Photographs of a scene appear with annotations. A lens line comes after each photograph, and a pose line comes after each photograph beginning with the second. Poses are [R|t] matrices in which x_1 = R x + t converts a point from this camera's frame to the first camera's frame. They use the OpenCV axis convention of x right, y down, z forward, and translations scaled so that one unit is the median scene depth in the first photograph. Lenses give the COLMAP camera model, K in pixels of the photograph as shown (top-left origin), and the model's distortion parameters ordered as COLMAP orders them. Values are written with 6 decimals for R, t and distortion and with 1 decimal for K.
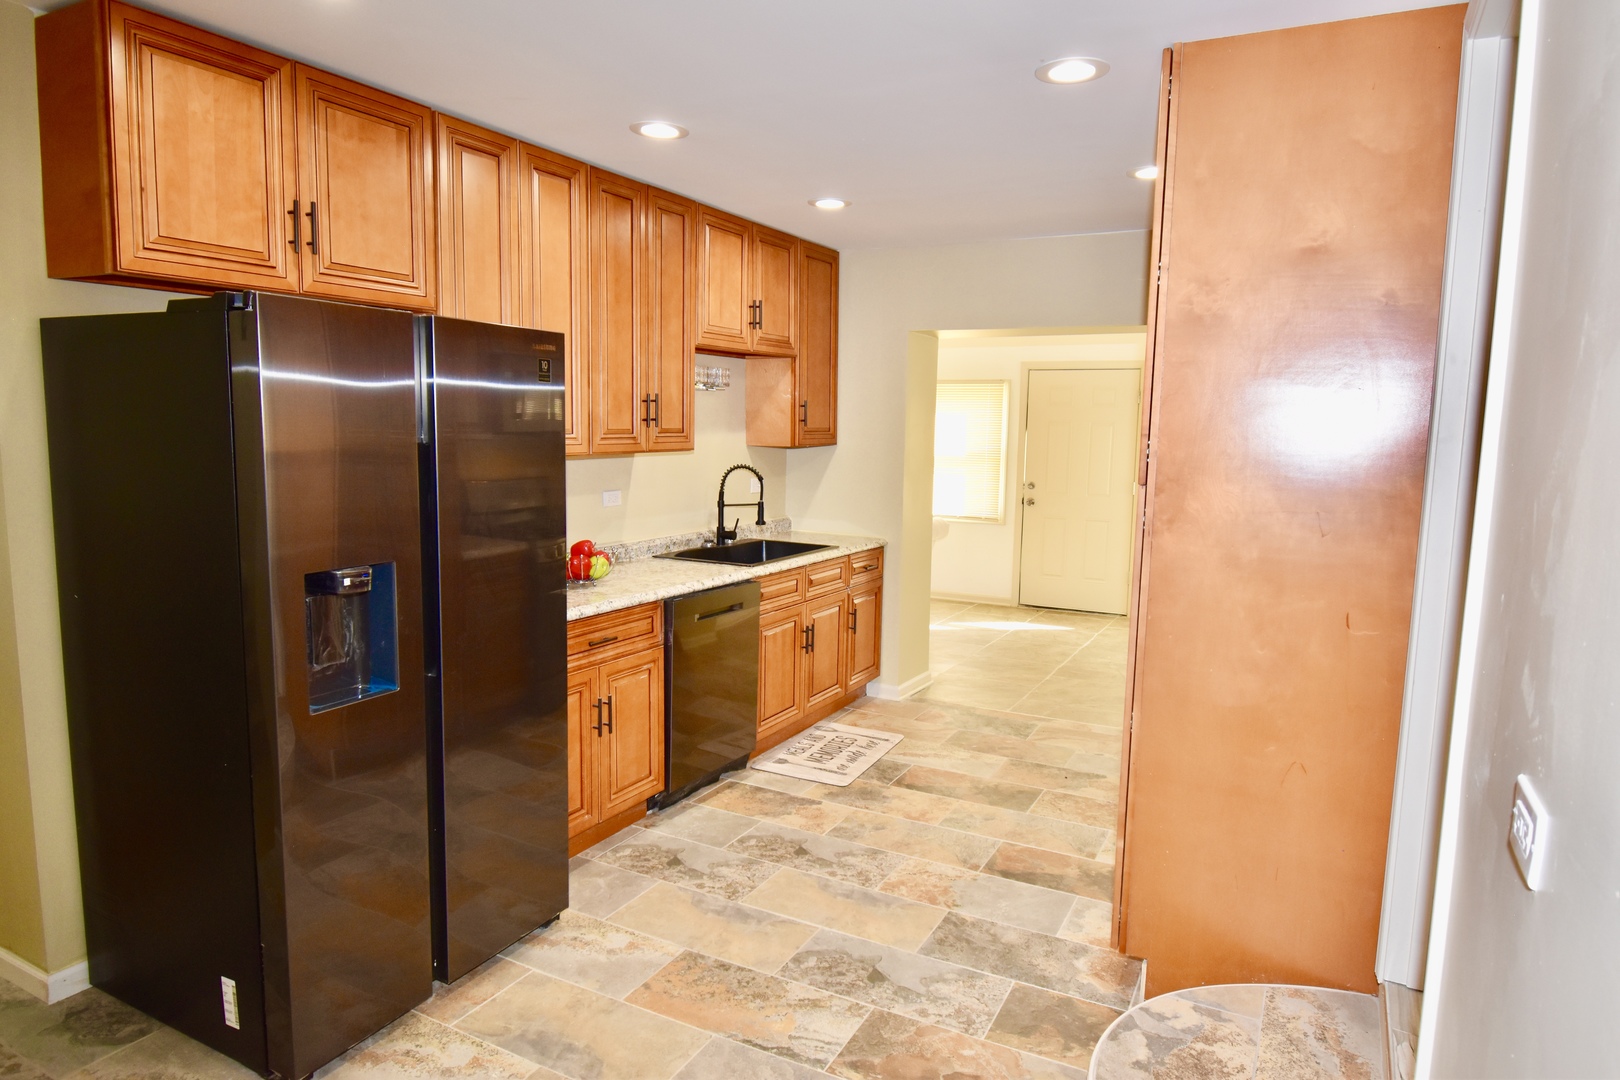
lens RADIAL K [[1012.2, 0, 810.0], [0, 1012.2, 540.0], [0, 0, 1]] dist [-0.005486, -0.001041]
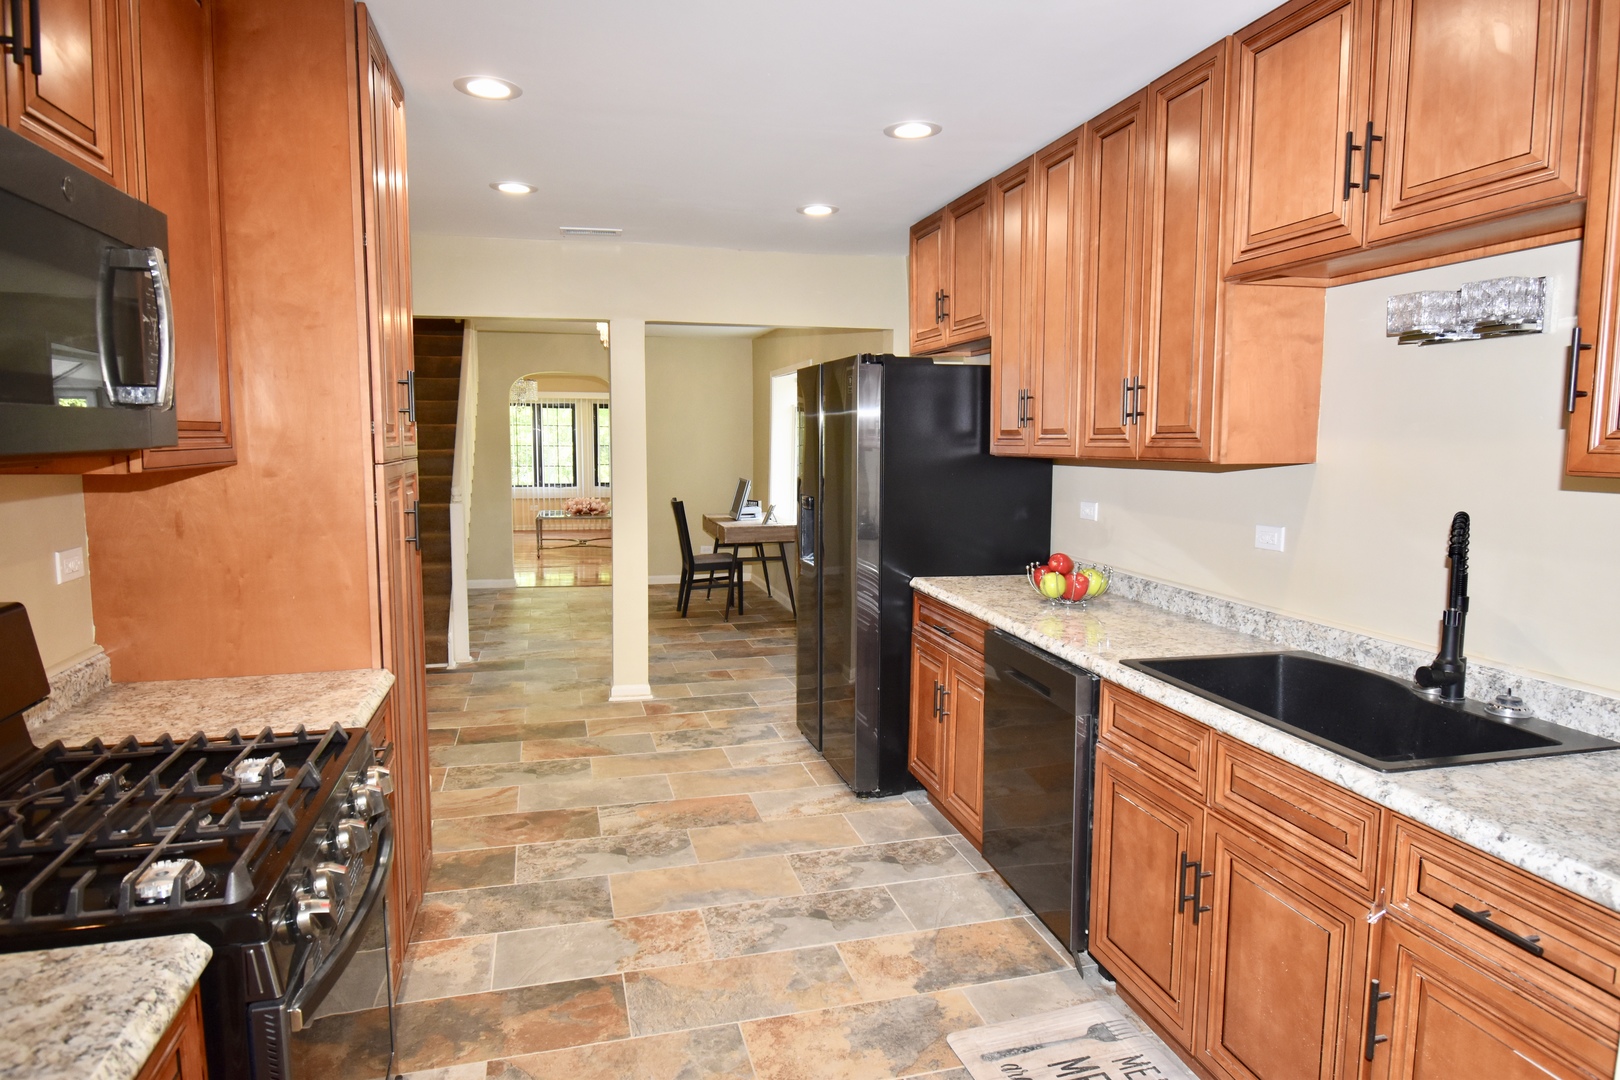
lens RADIAL K [[976.1, 0, 810.0], [0, 976.1, 540.0], [0, 0, 1]] dist [0.001880, -0.024706]
pose [[-0.745408, 0.047411, -0.664920, 0.549585], [-0.098703, 0.978623, 0.180429, -0.154978], [0.659261, 0.200123, -0.724794, 1.586567]]
